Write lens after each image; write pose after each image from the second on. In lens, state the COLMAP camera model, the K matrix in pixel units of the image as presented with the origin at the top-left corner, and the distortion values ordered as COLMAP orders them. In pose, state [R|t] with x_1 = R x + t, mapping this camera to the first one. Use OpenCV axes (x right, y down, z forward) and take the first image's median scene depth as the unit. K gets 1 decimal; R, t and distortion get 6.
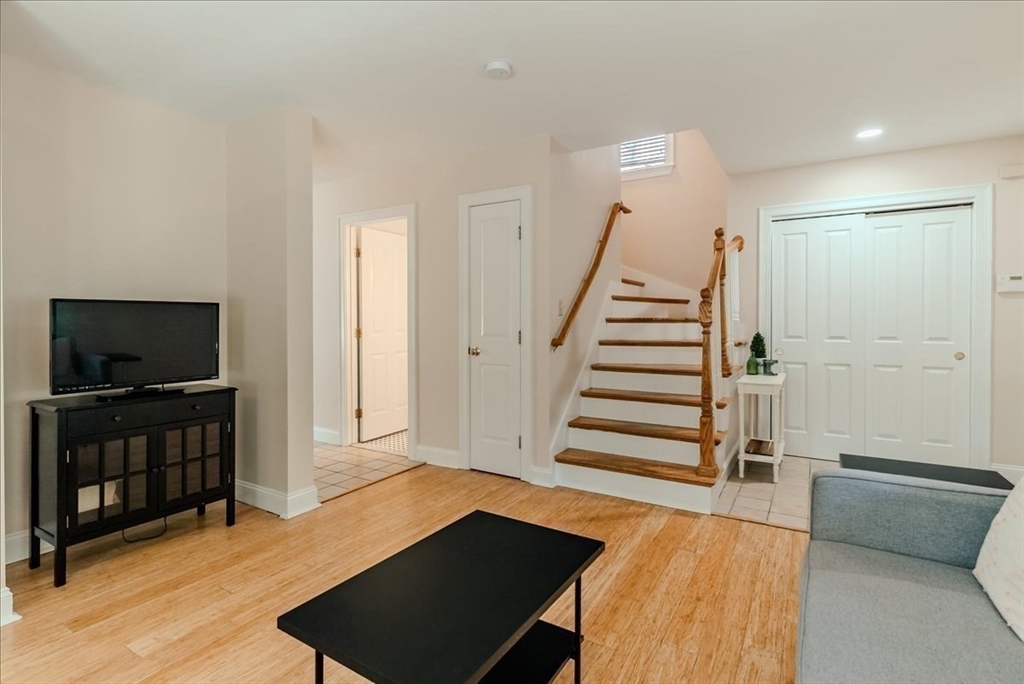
lens RADIAL K [[502.1, 0, 510.3], [0, 502.1, 324.3], [0, 0, 1]] dist [0.001158, 0.000020]
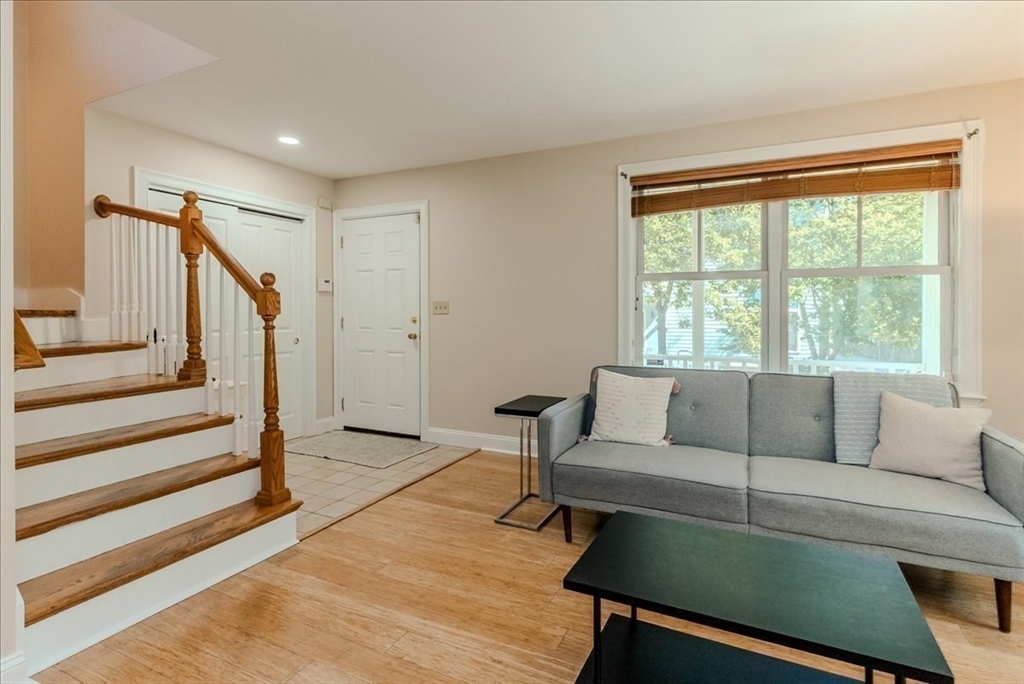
lens RADIAL K [[502.1, 0, 510.3], [0, 502.1, 324.3], [0, 0, 1]] dist [0.001158, 0.000020]
pose [[-0.103855, -0.024400, 0.994293, -0.498427], [0.013502, 0.999572, 0.025940, -0.005337], [-0.994501, 0.016119, -0.103481, 0.765794]]
